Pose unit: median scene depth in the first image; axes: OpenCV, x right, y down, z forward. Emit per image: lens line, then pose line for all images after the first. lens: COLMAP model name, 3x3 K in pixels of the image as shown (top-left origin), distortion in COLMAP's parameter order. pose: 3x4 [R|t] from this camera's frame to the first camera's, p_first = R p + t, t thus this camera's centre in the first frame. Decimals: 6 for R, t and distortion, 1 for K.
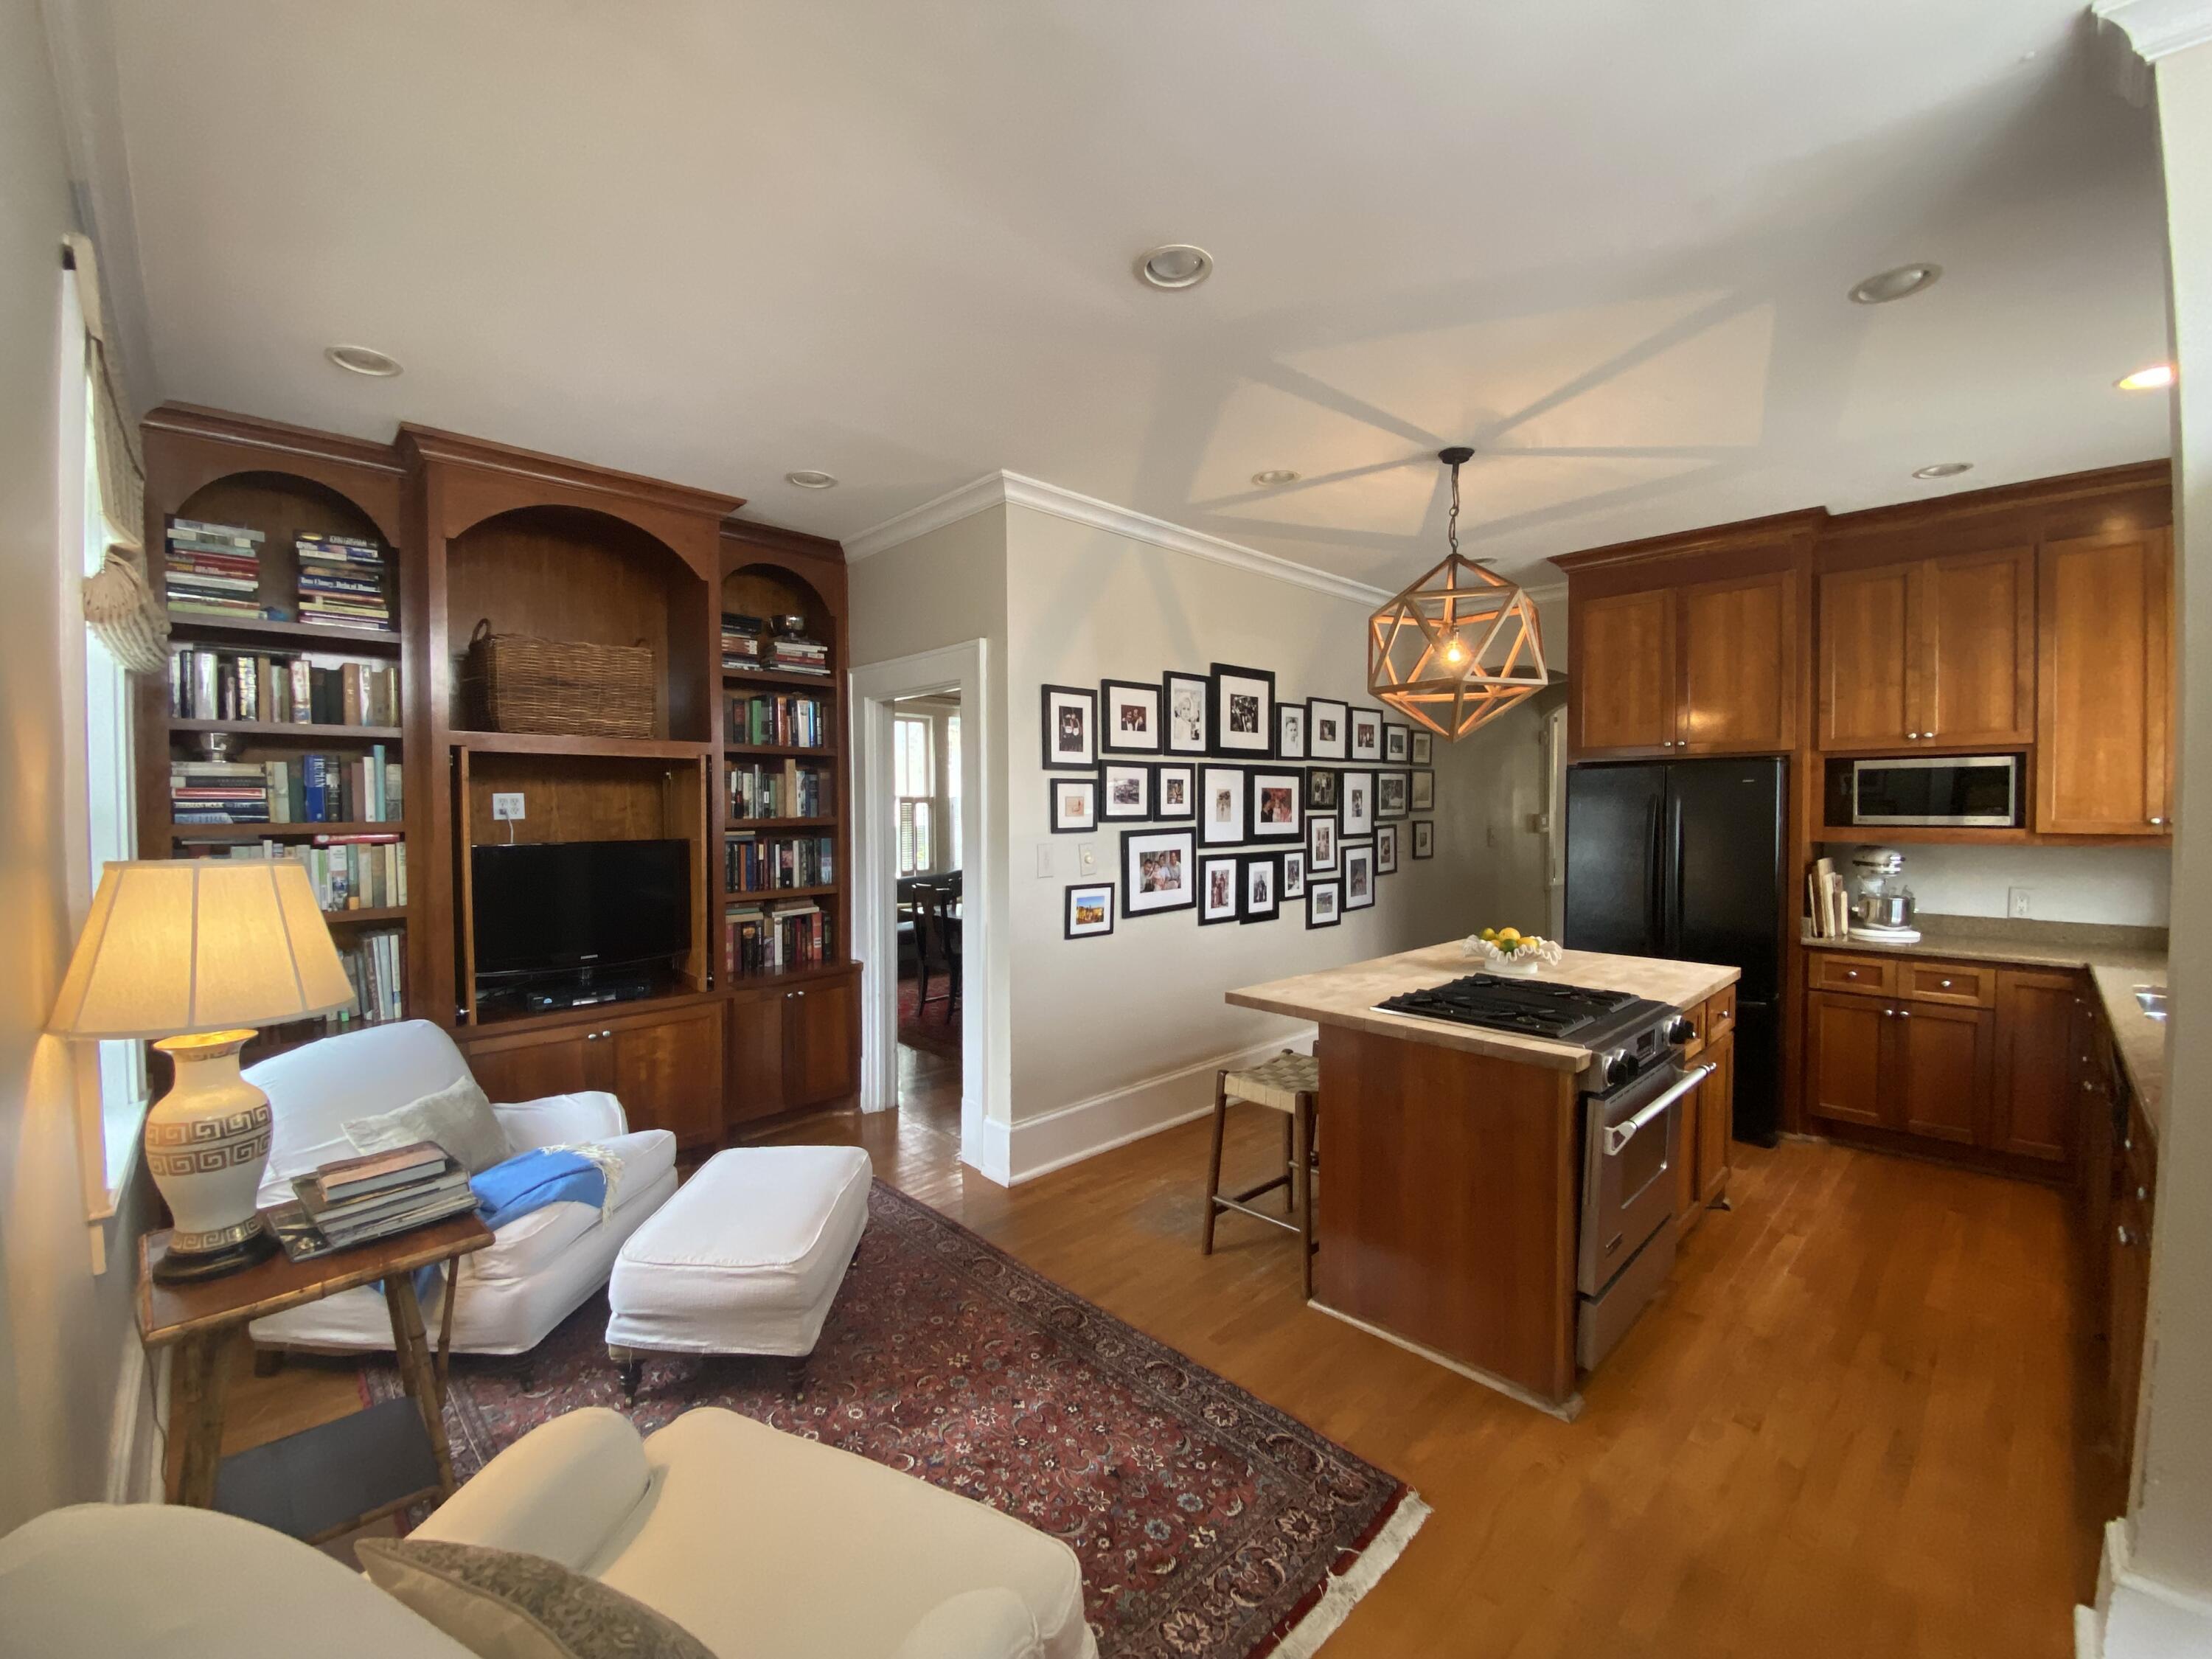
lens RADIAL K [[884.0, 0, 1106.0], [0, 884.0, 829.5], [0, 0, 1]] dist [0.013556, -0.017633]
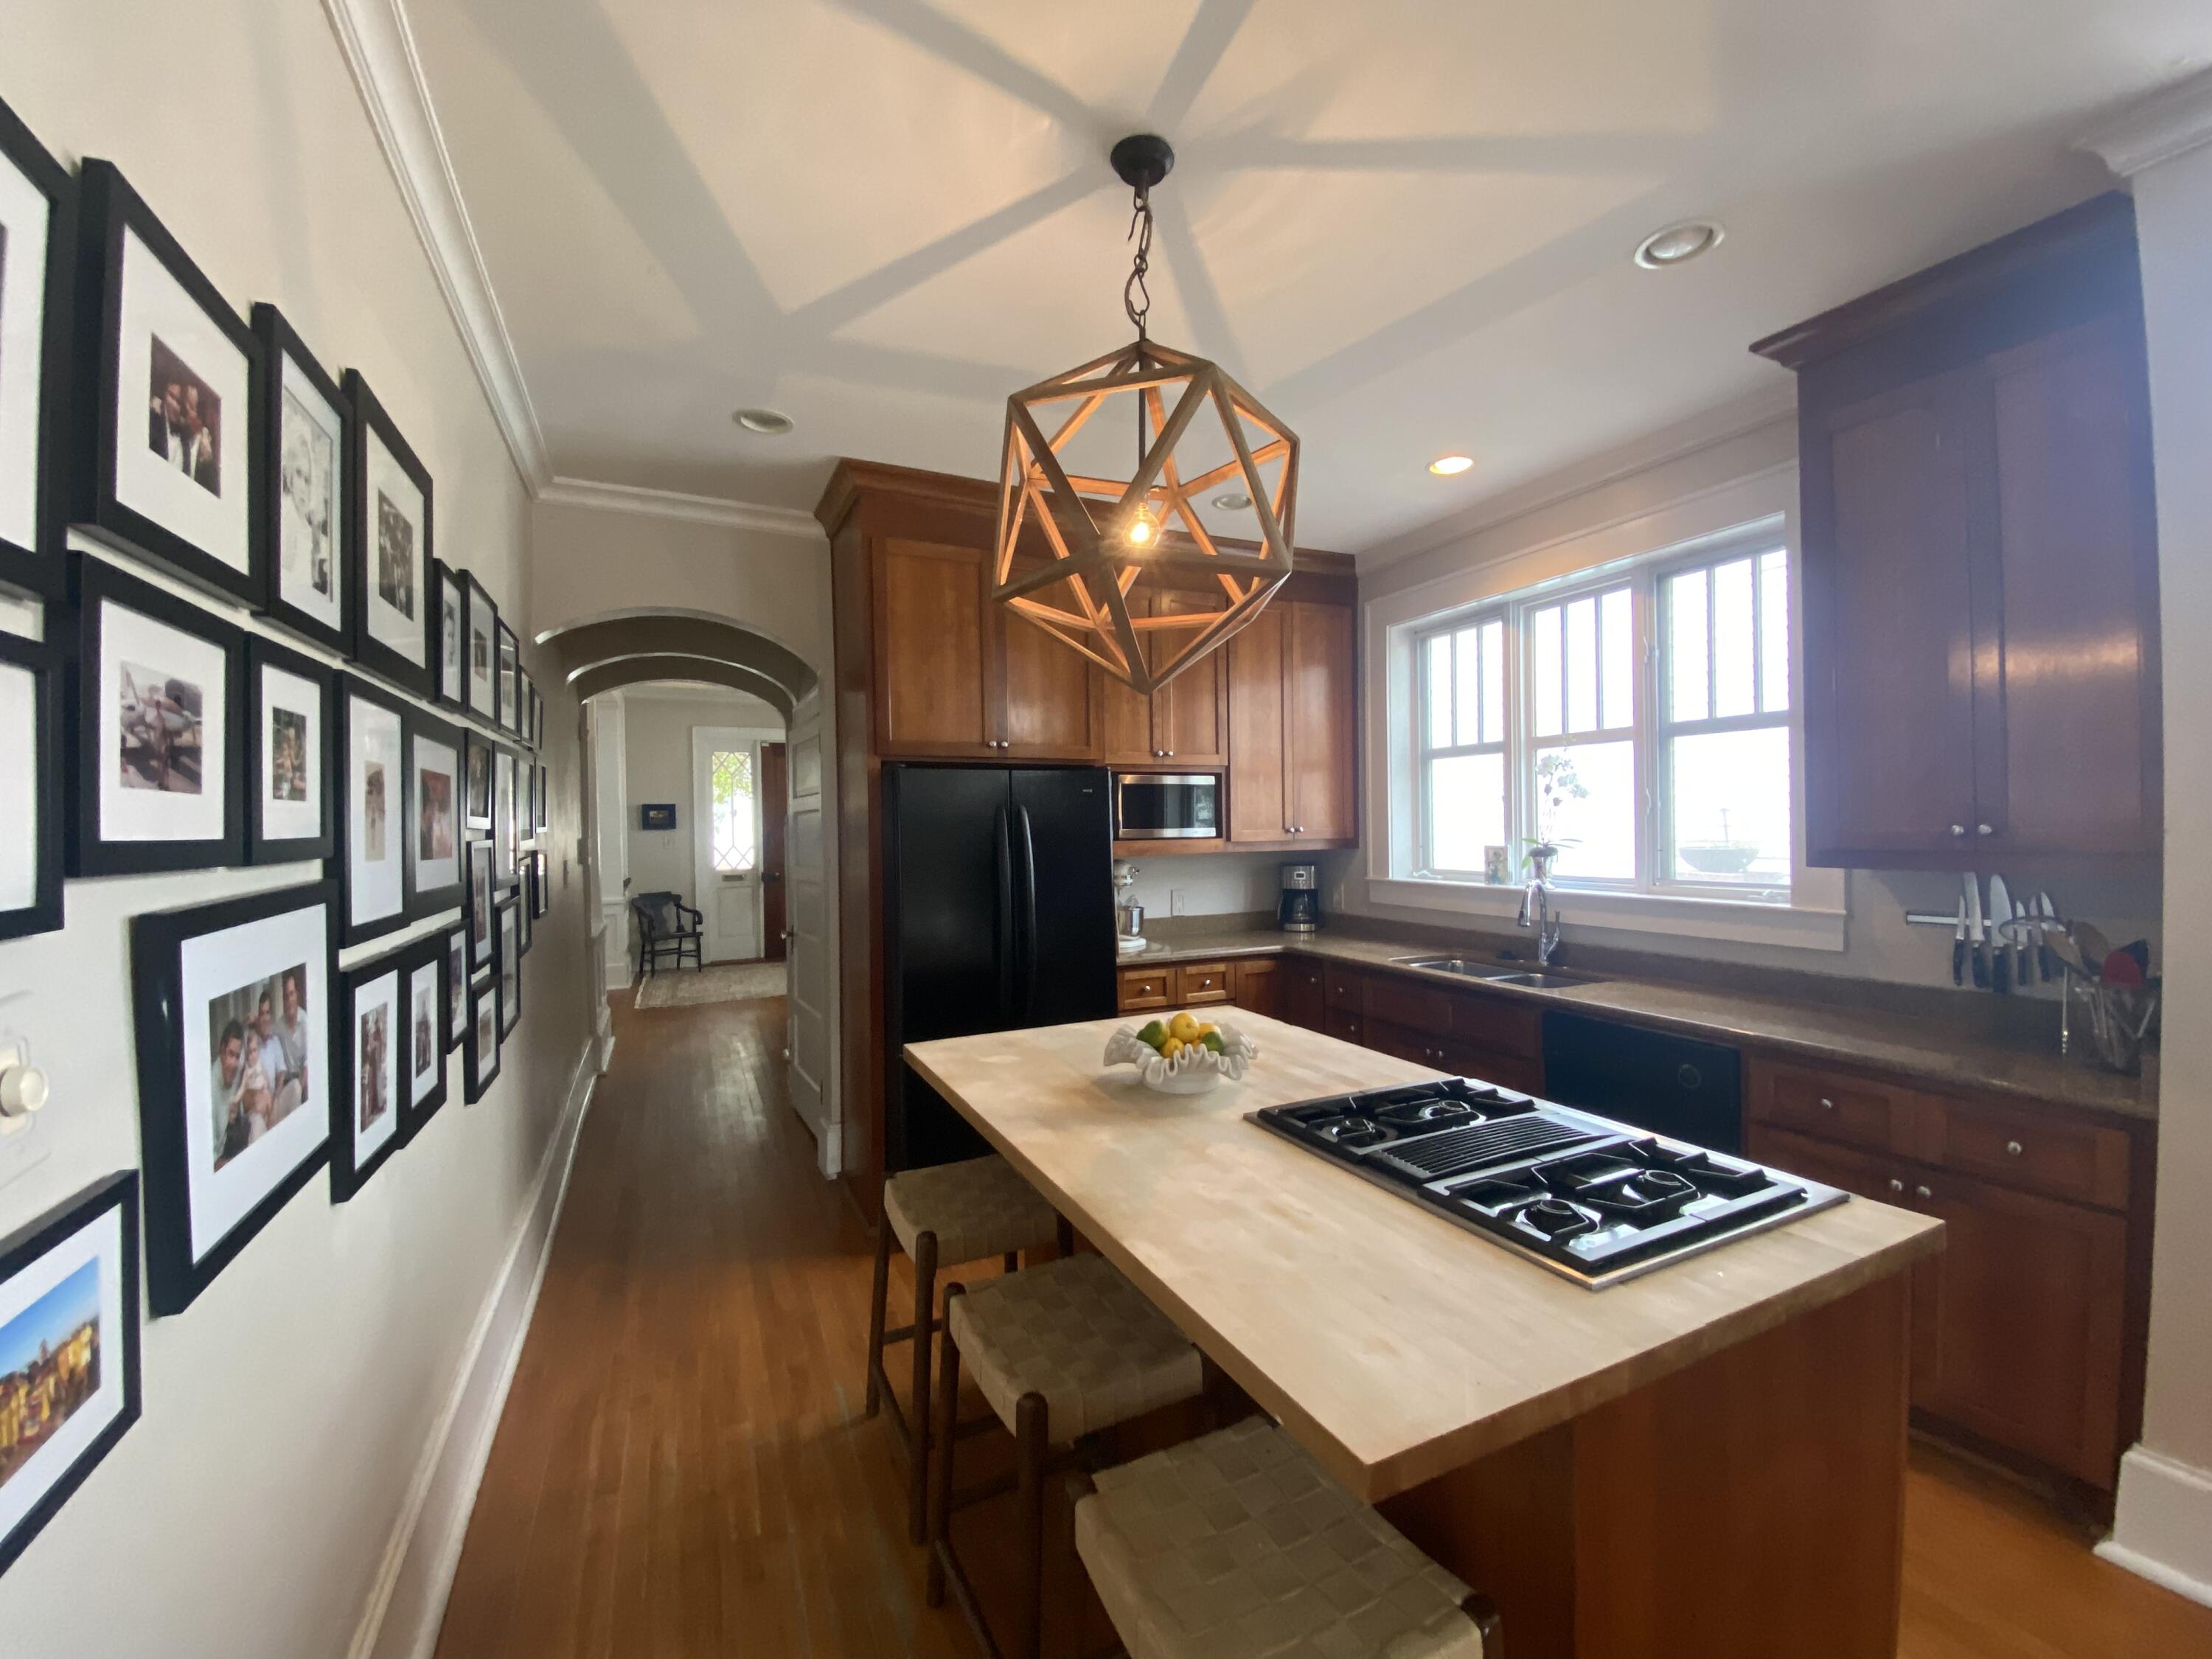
lens RADIAL K [[884.0, 0, 1106.0], [0, 884.0, 829.5], [0, 0, 1]] dist [0.013556, -0.017633]
pose [[0.317499, -0.004551, 0.948248, -0.108212], [0.040533, 0.999140, -0.008776, -0.007700], [-0.947392, 0.041221, 0.317410, 0.709491]]
